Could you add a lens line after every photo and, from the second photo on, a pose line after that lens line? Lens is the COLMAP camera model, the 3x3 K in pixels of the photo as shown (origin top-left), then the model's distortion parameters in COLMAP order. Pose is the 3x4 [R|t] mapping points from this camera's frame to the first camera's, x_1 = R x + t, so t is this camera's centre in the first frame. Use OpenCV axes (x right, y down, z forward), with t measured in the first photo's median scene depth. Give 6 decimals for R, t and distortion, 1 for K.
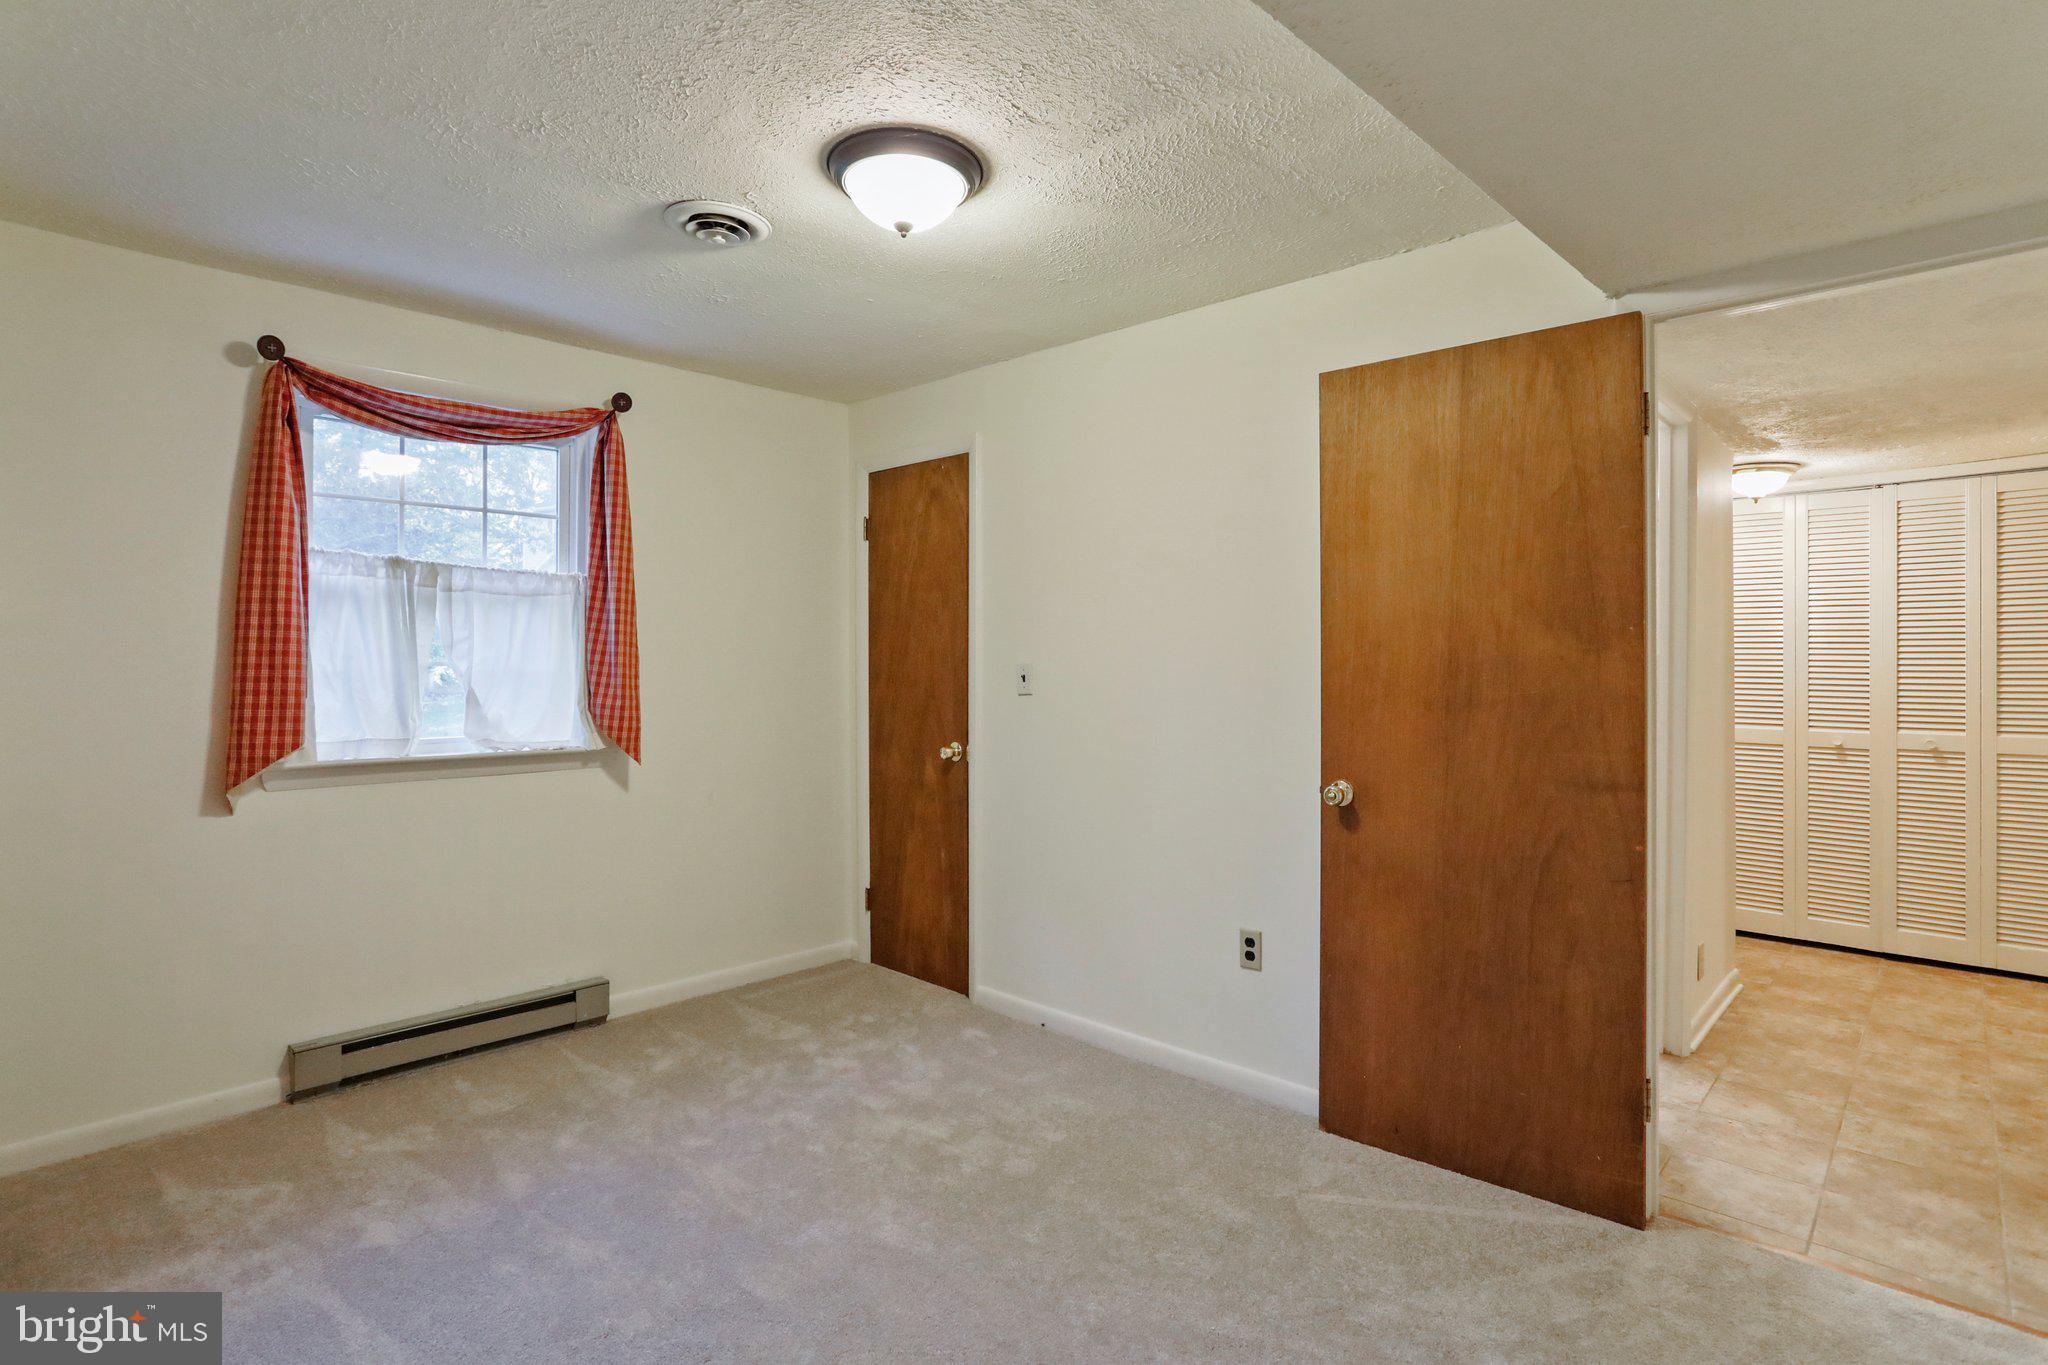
lens RADIAL K [[997.5, 0, 1020.9], [0, 997.5, 663.3], [0, 0, 1]] dist [-0.045525, 0.021290]
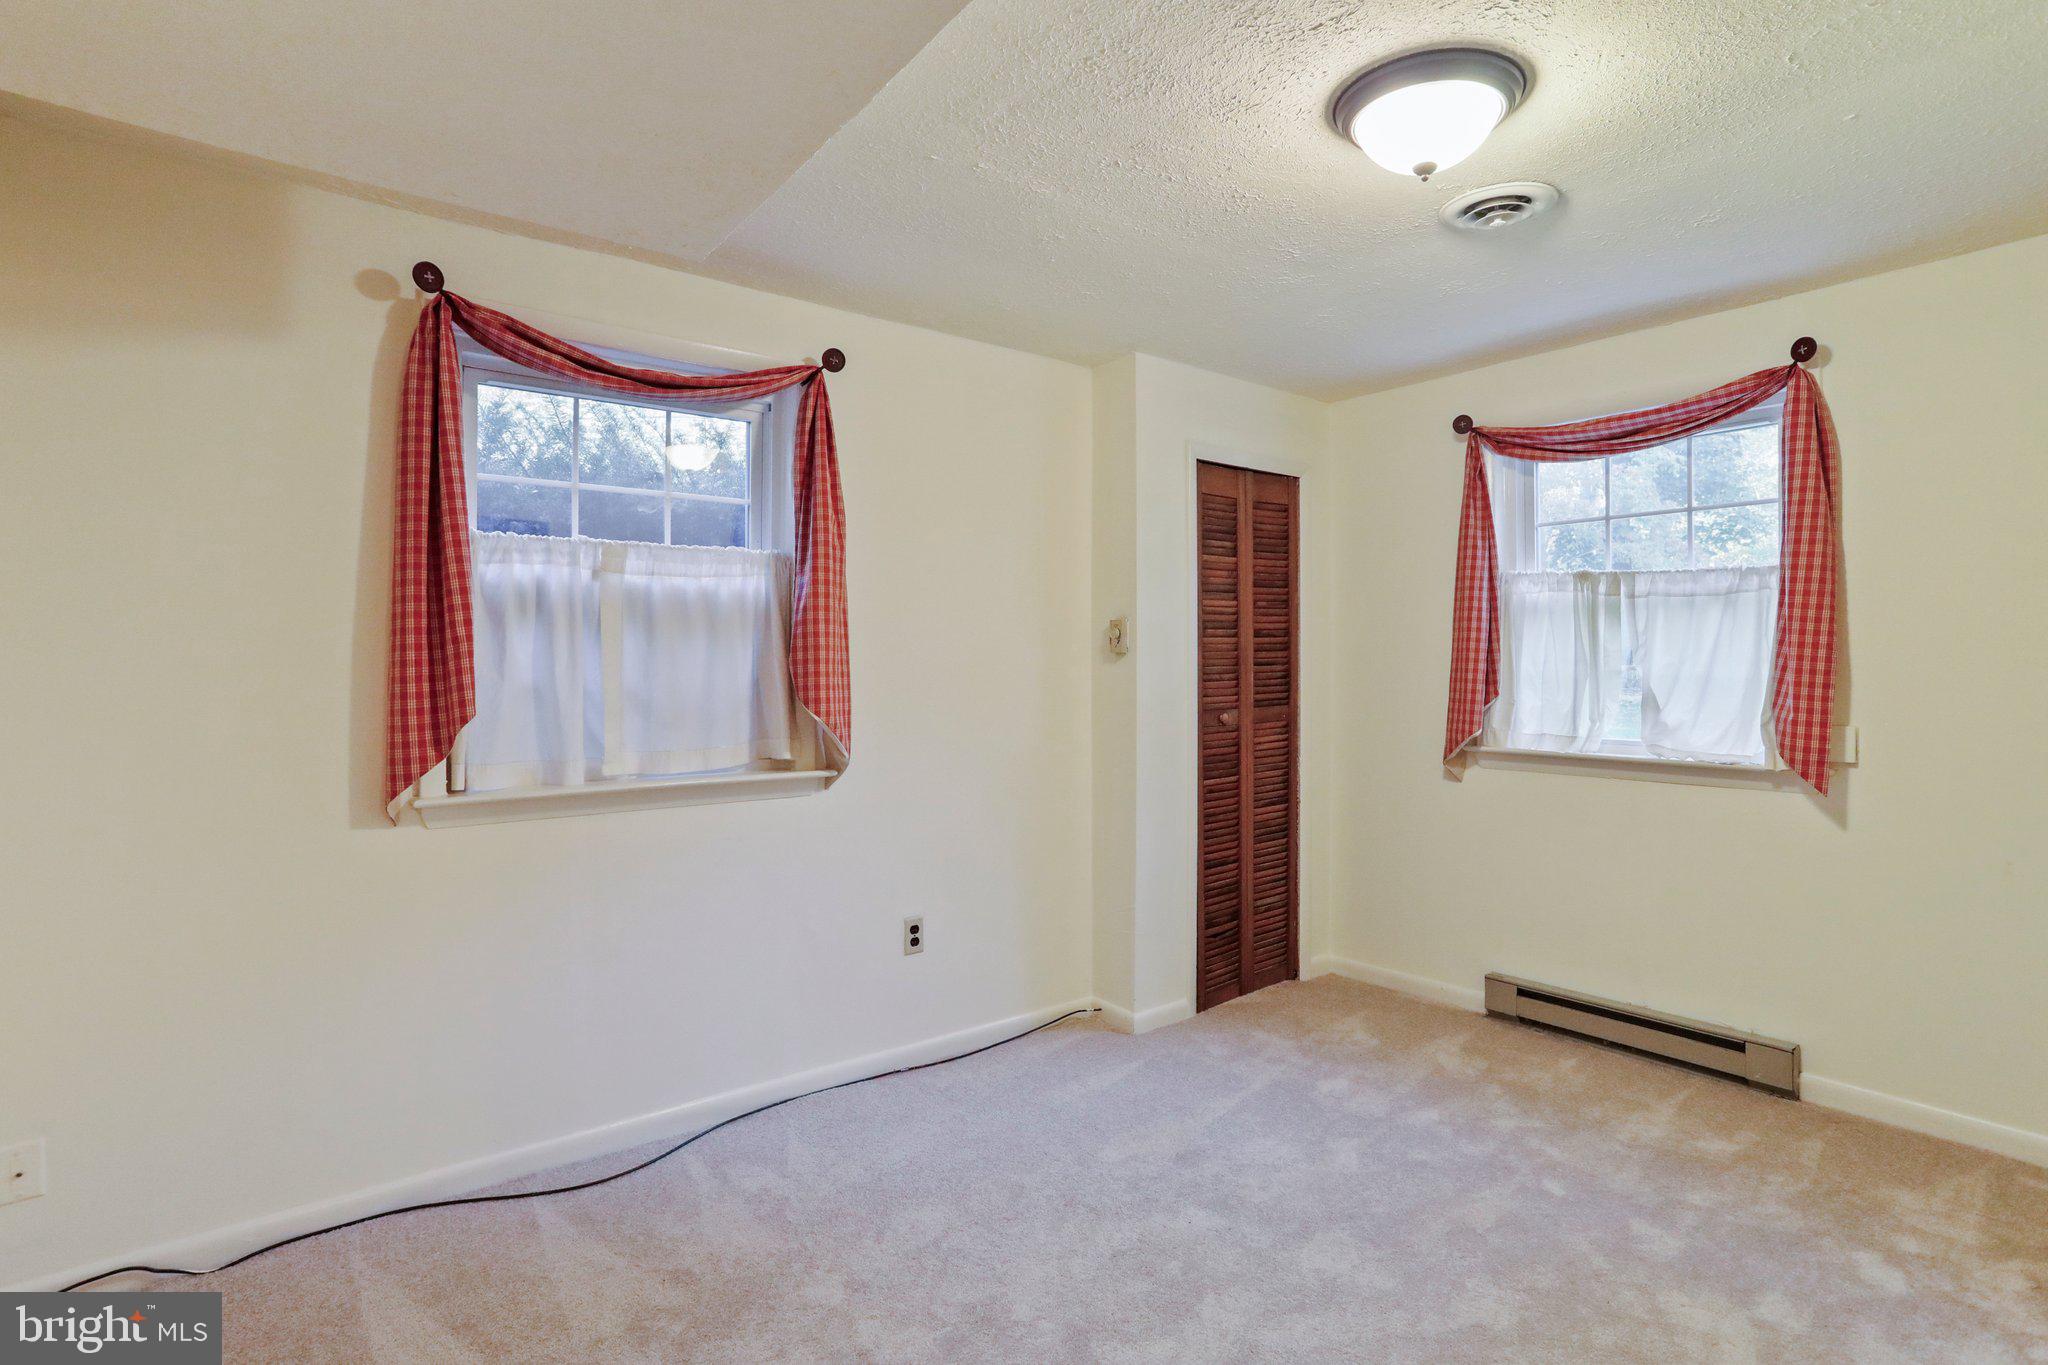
lens RADIAL K [[997.5, 0, 1025.4], [0, 997.5, 671.6], [0, 0, 1]] dist [-0.045525, 0.021290]
pose [[-0.122478, 0.007523, -0.992443, 0.534295], [-0.000416, 0.999971, 0.007631, -0.003921], [0.992471, 0.001347, -0.122471, 0.515159]]
